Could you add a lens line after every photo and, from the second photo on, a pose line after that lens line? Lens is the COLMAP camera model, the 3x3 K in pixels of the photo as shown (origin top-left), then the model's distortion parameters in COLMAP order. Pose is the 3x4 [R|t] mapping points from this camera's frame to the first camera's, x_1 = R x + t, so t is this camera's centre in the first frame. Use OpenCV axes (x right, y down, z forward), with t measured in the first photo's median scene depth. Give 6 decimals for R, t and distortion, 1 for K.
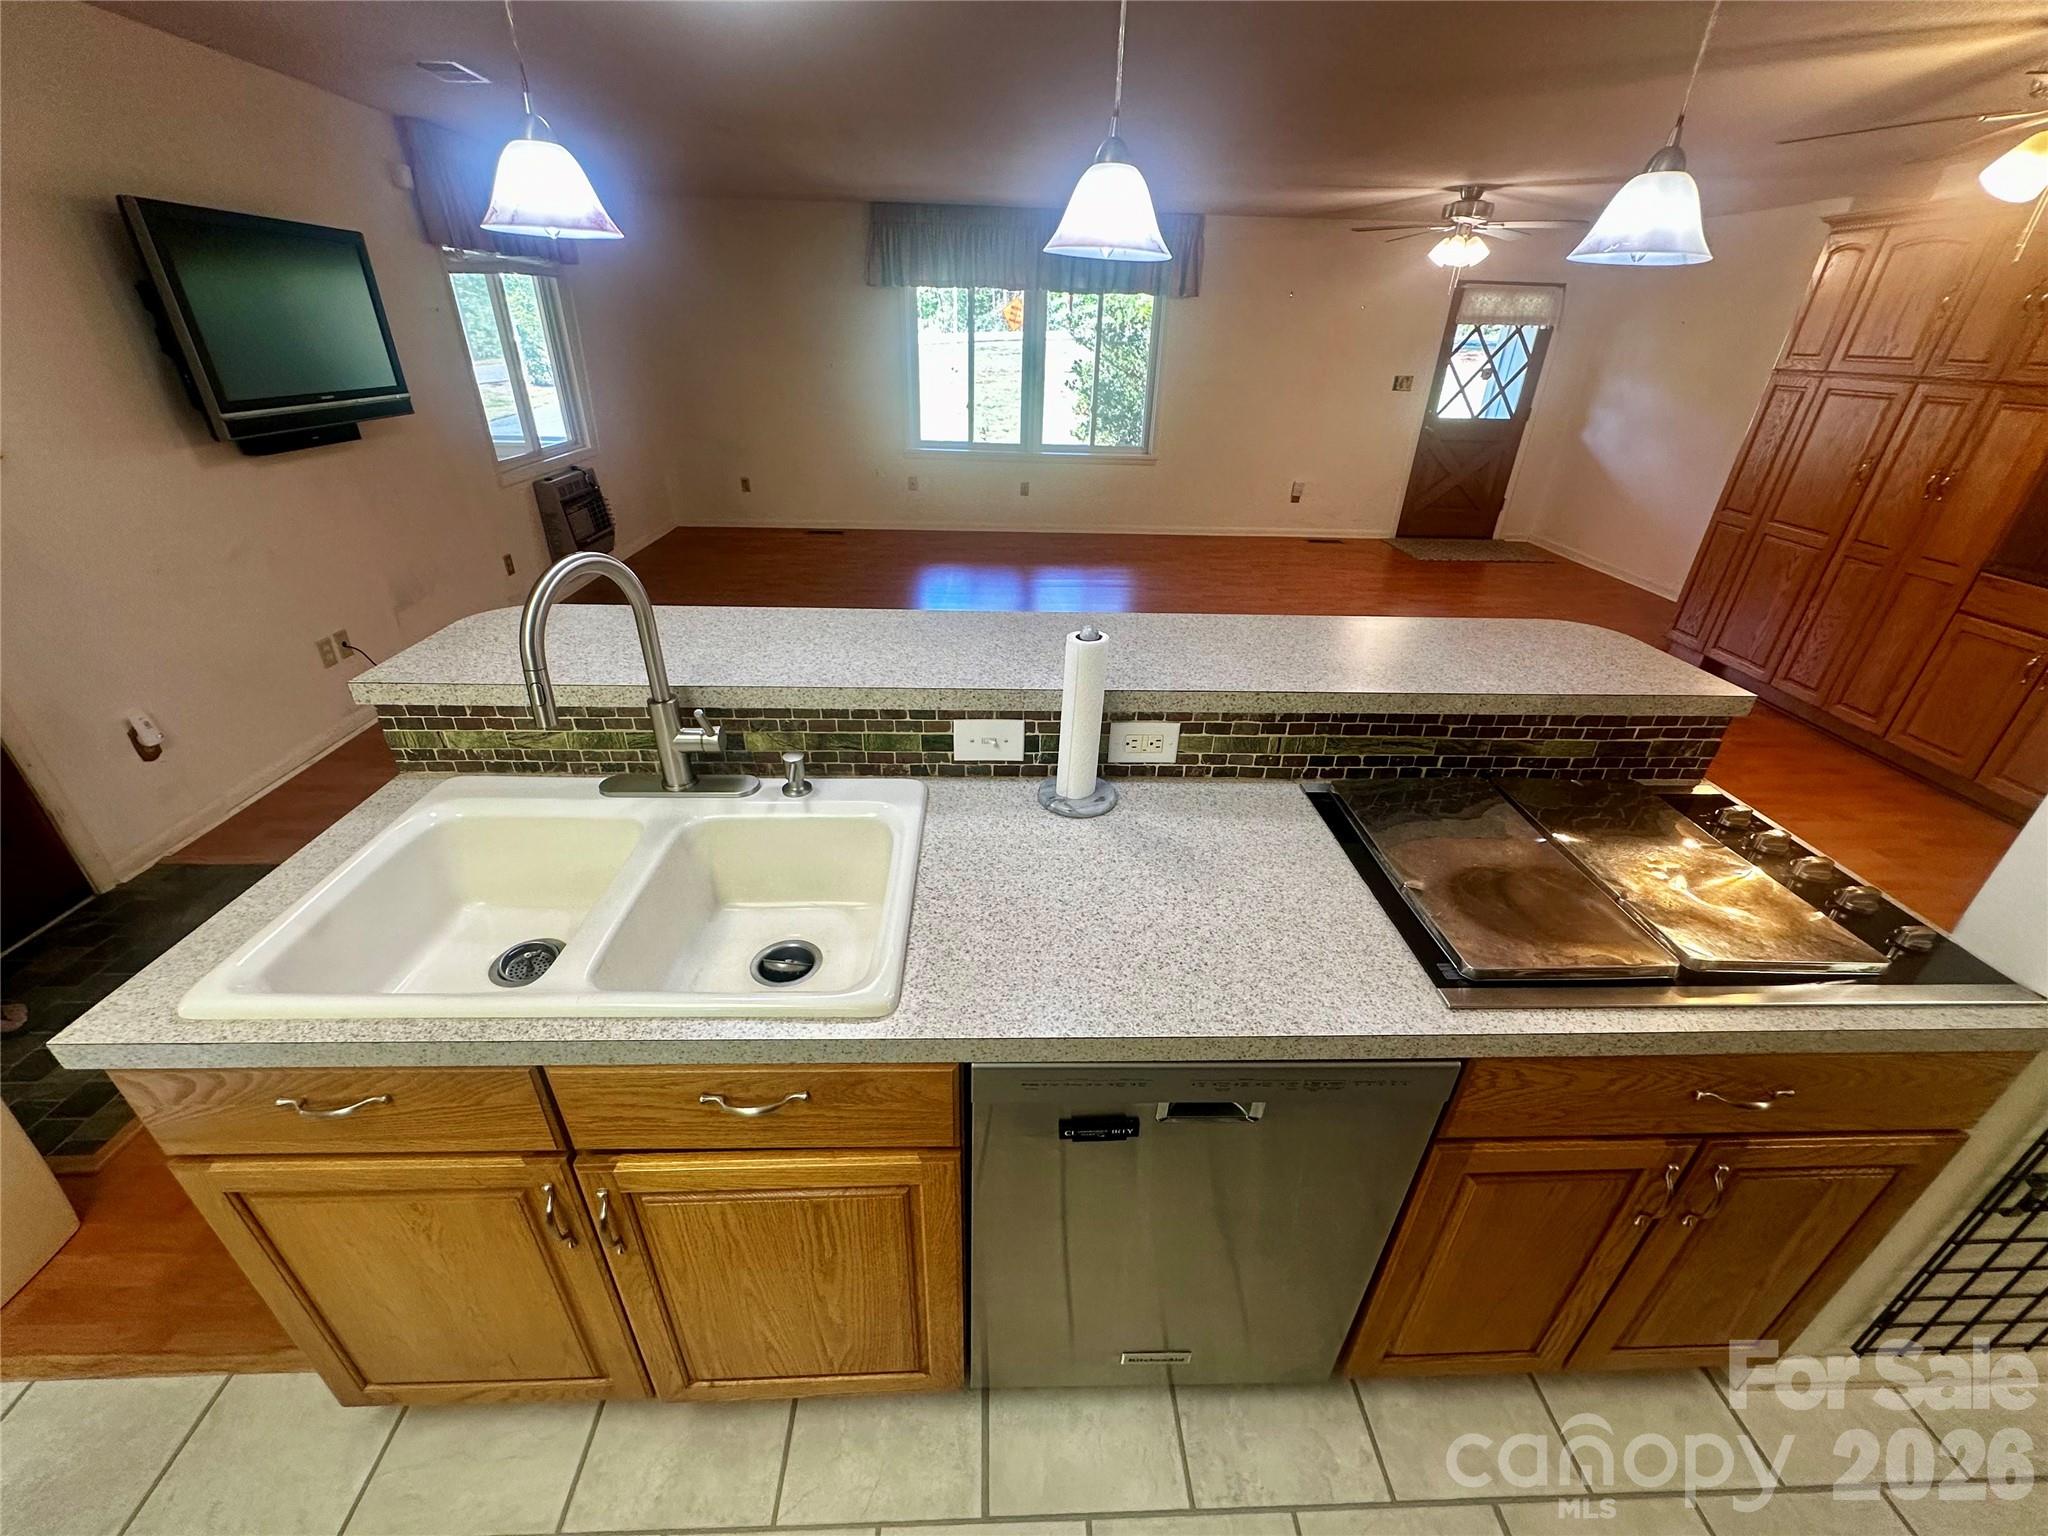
lens RADIAL K [[818.7, 0, 1023.9], [0, 818.7, 769.0], [0, 0, 1]] dist [-0.002563, 0.000367]
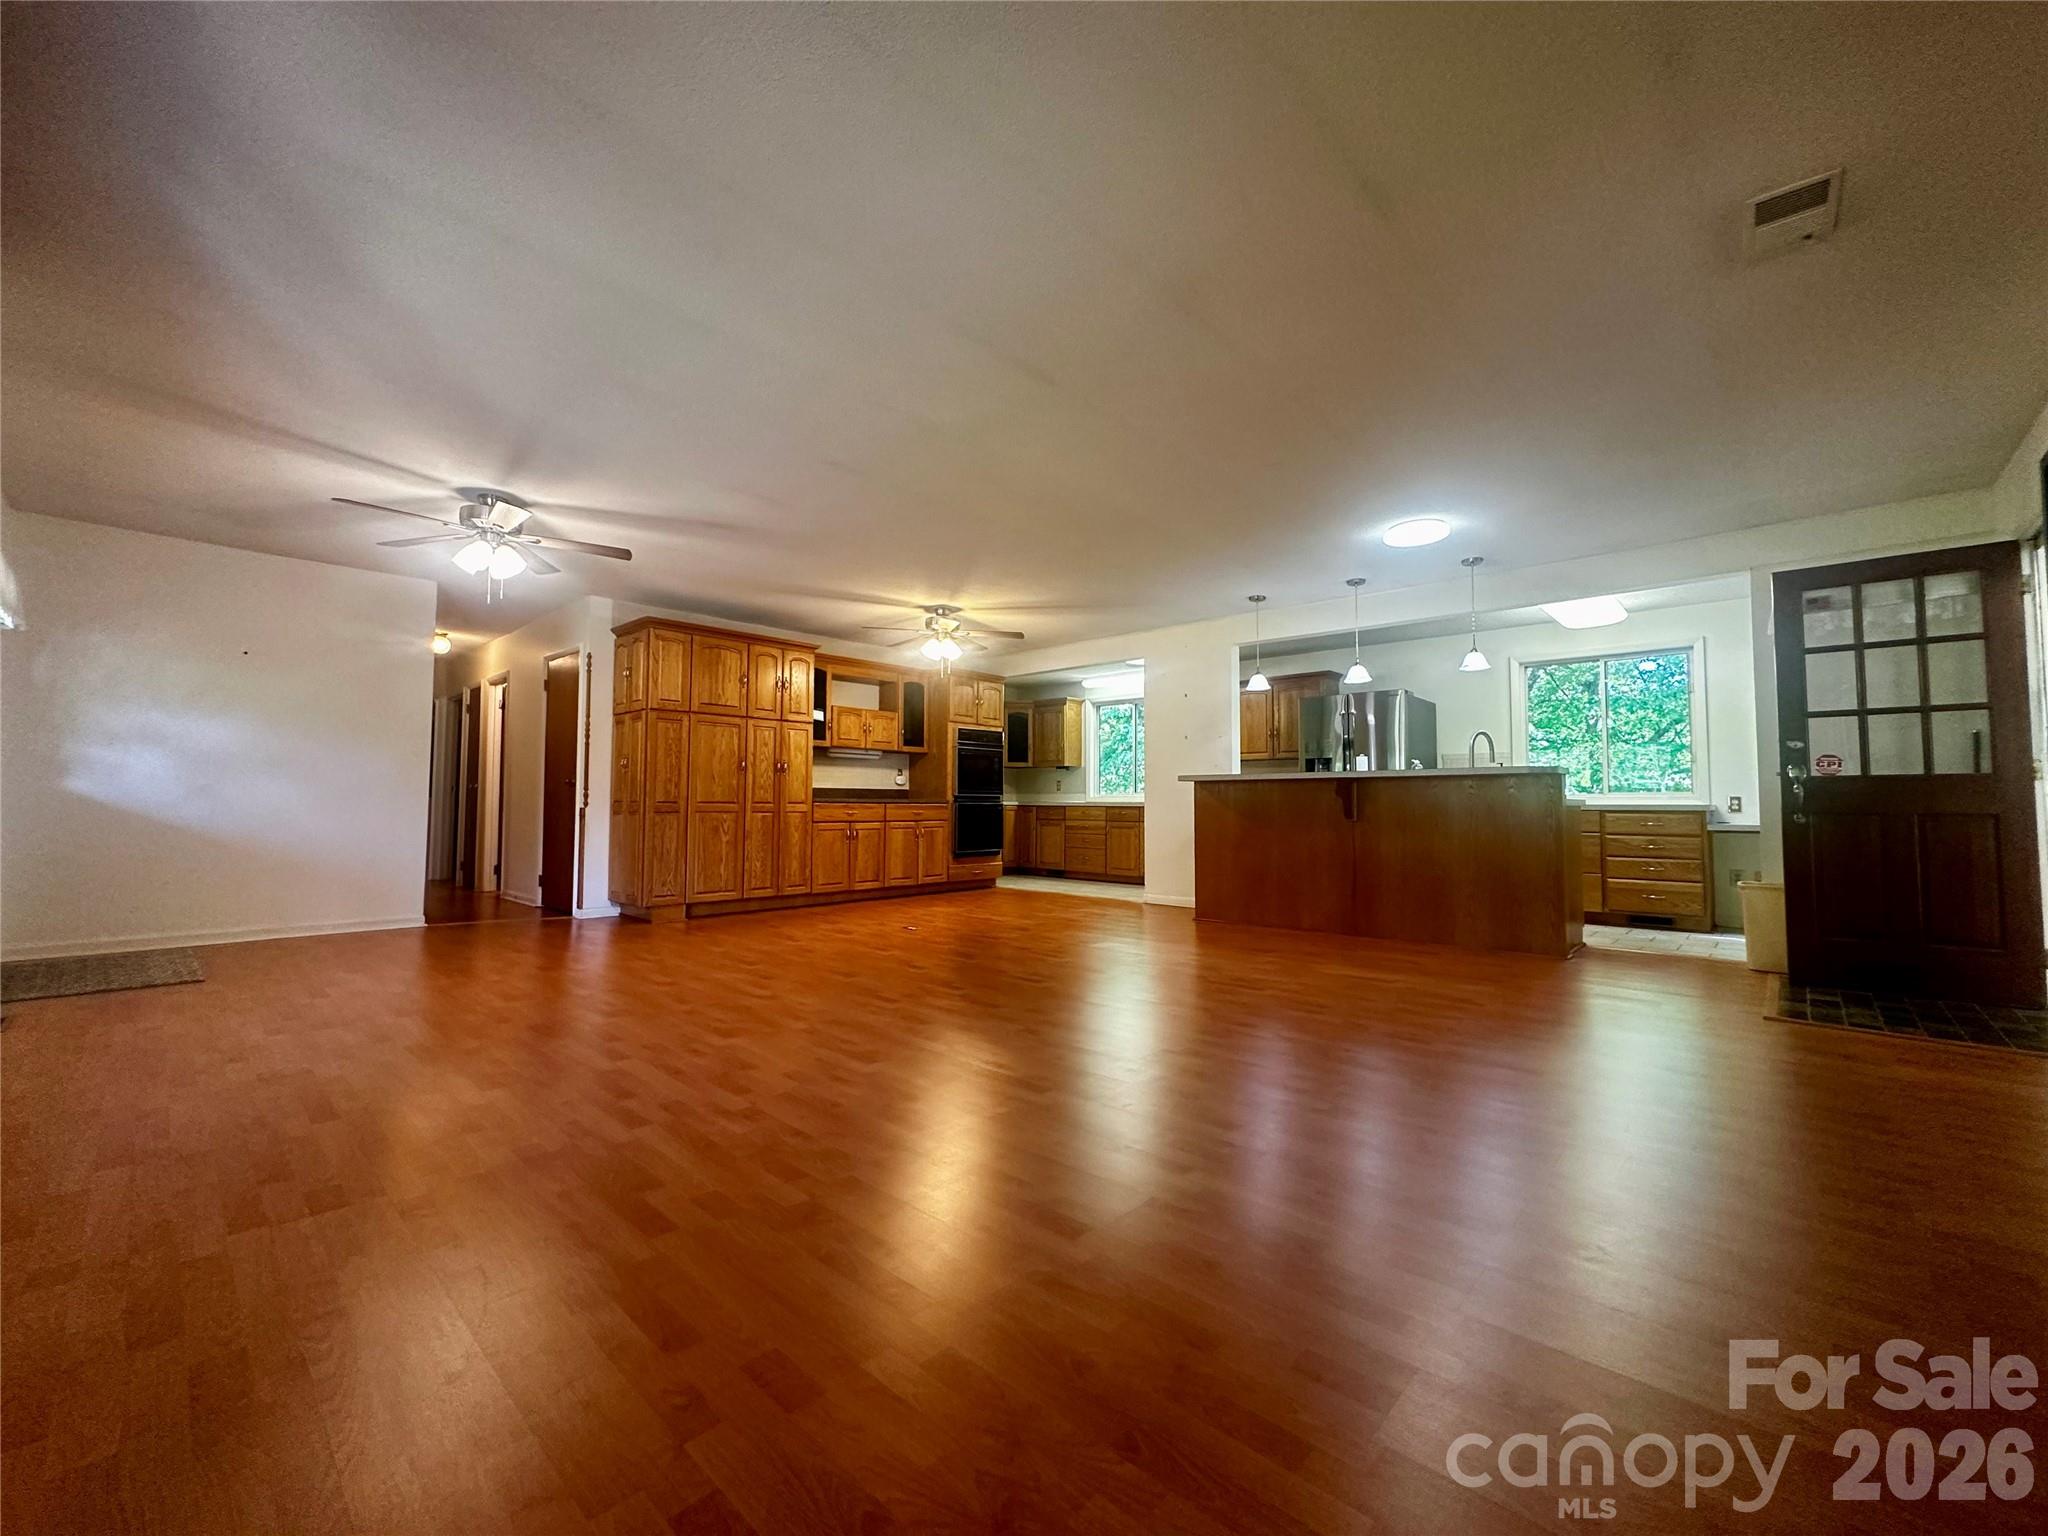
lens RADIAL K [[818.7, 0, 1021.5], [0, 818.7, 772.5], [0, 0, 1]] dist [-0.002563, 0.000367]
pose [[-0.701092, -0.002422, 0.713066, -0.327745], [0.317360, 0.894436, 0.315068, -0.381582], [-0.638555, 0.447190, -0.626313, 0.921647]]
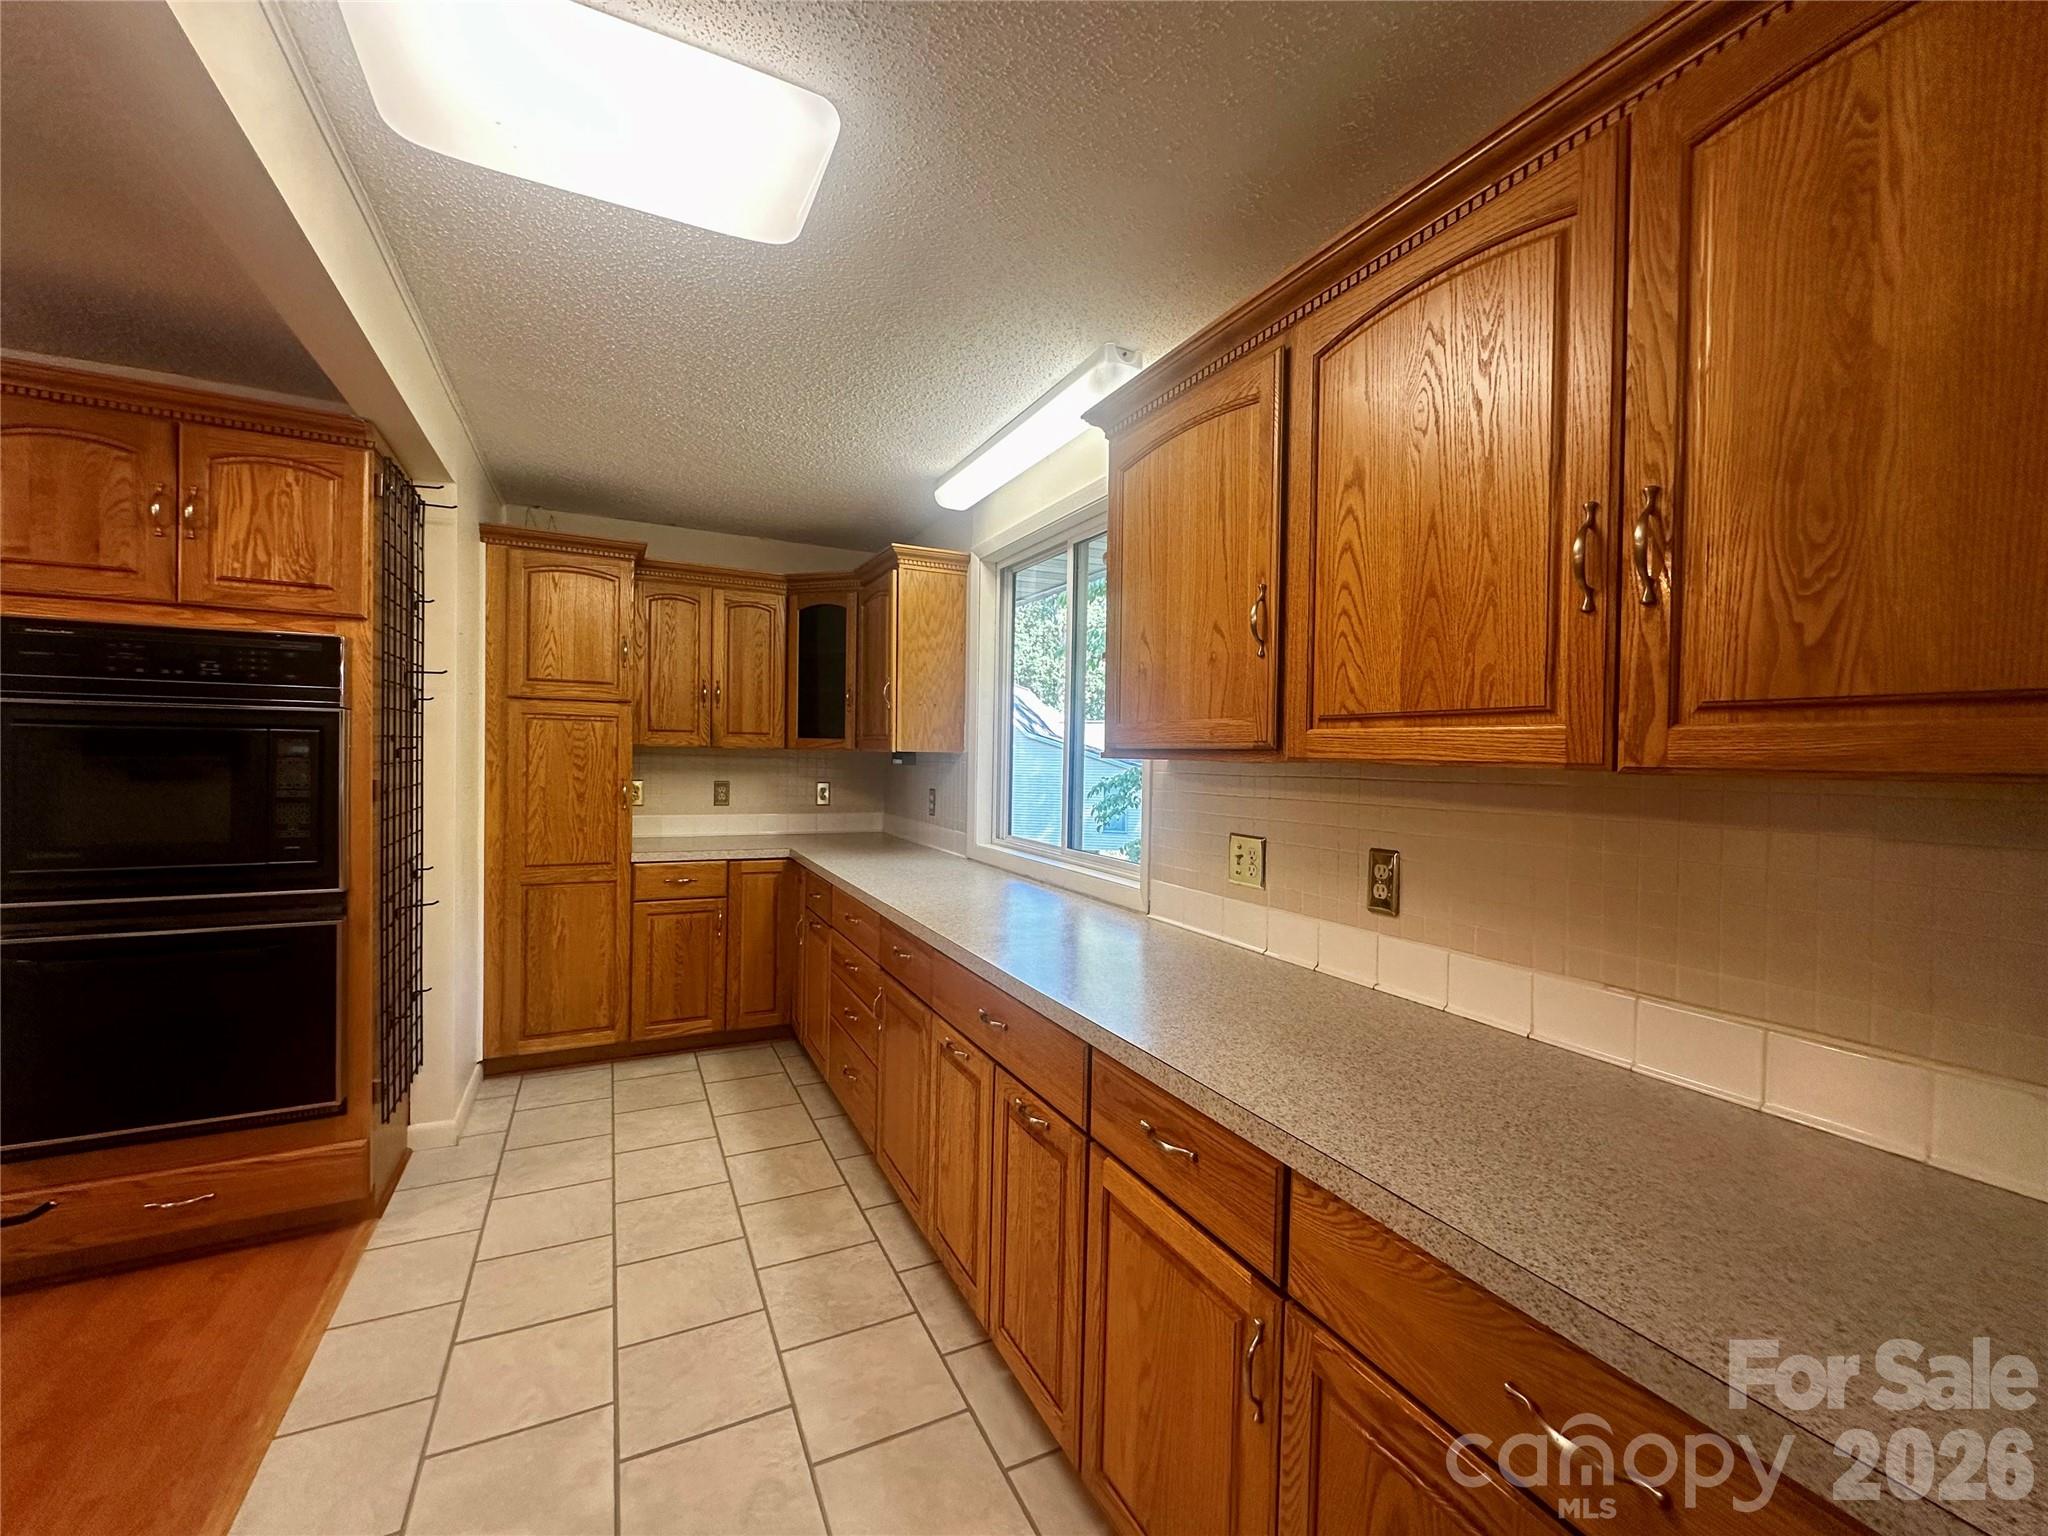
lens RADIAL K [[818.7, 0, 1018.9], [0, 818.7, 764.5], [0, 0, 1]] dist [-0.002563, 0.000367]
pose [[-0.403358, -0.043398, 0.914012, 0.179565], [0.409474, 0.884721, 0.222710, 0.020927], [-0.818311, 0.464097, -0.339089, 0.060072]]
